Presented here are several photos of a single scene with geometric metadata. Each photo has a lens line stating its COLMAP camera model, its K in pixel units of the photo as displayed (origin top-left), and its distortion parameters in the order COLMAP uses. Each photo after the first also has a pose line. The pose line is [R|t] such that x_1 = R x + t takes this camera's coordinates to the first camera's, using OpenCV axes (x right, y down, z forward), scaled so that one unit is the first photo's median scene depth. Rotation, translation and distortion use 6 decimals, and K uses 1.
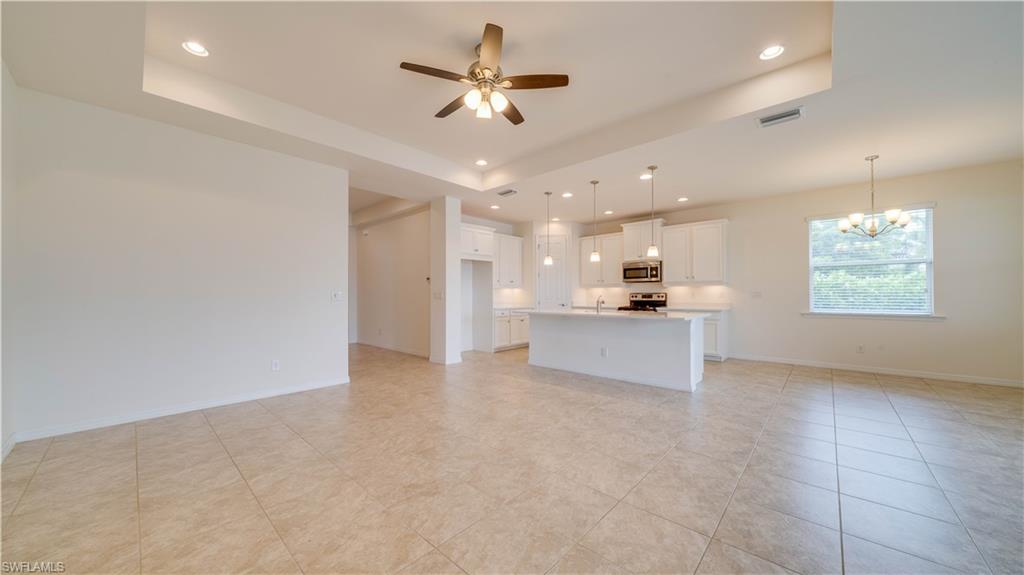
lens RADIAL K [[361.7, 0, 514.8], [0, 361.7, 292.9], [0, 0, 1]] dist [-0.002179, 0.000069]
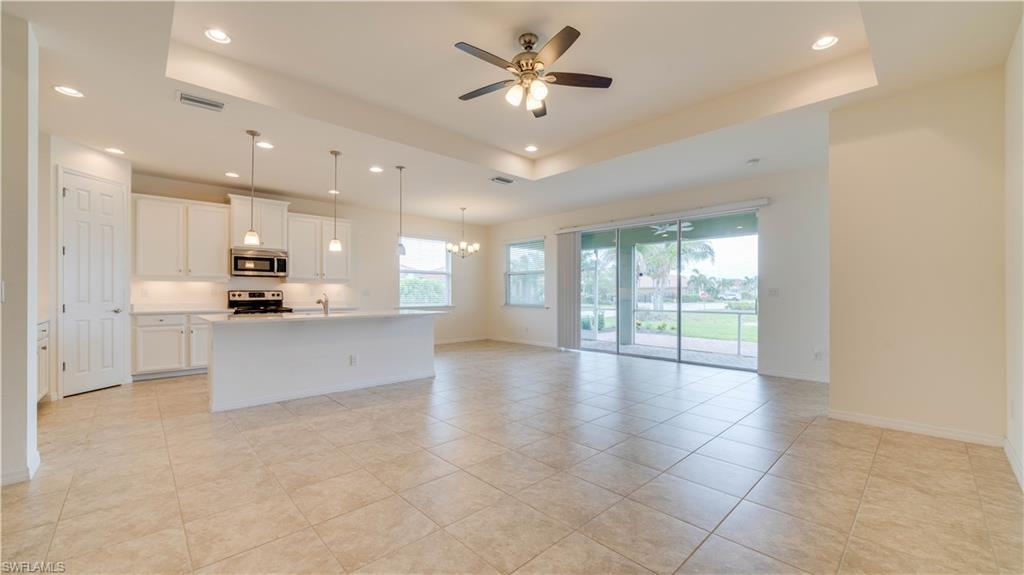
lens RADIAL K [[403.5, 0, 517.0], [0, 403.5, 293.9], [0, 0, 1]] dist [-0.001082, -0.000388]
pose [[0.047143, 0.001096, 0.998888, -0.497425], [-0.006749, 0.999977, -0.000779, 0.004458], [-0.998865, -0.006705, 0.047149, 0.417386]]
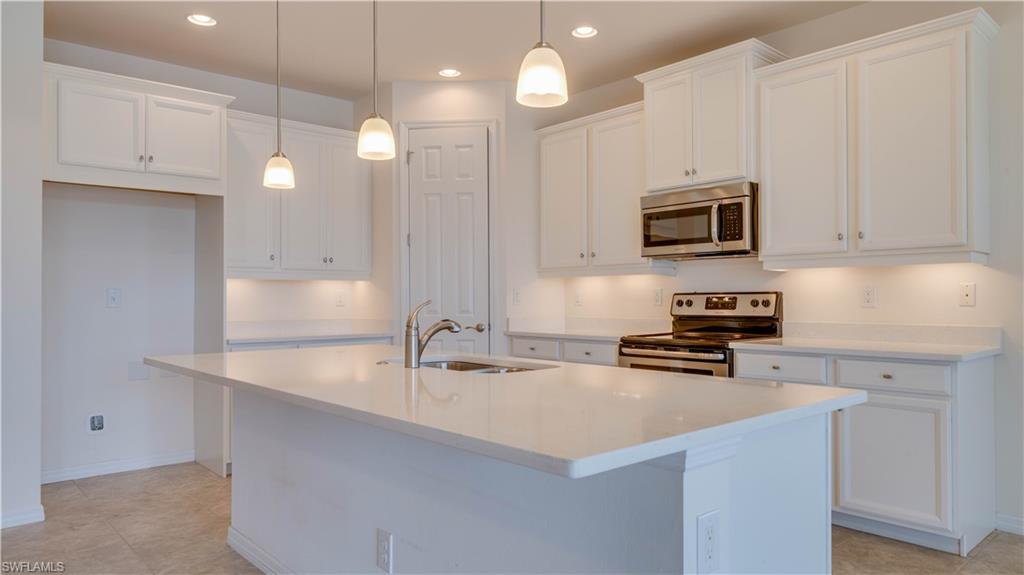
lens RADIAL K [[689.0, 0, 513.8], [0, 689.0, 291.5], [0, 0, 1]] dist [0.004313, -0.004294]
pose [[0.993346, -0.001760, -0.115151, 0.269529], [0.000989, 0.999977, -0.006753, 0.003806], [0.115161, 0.006594, 0.993325, 0.410197]]
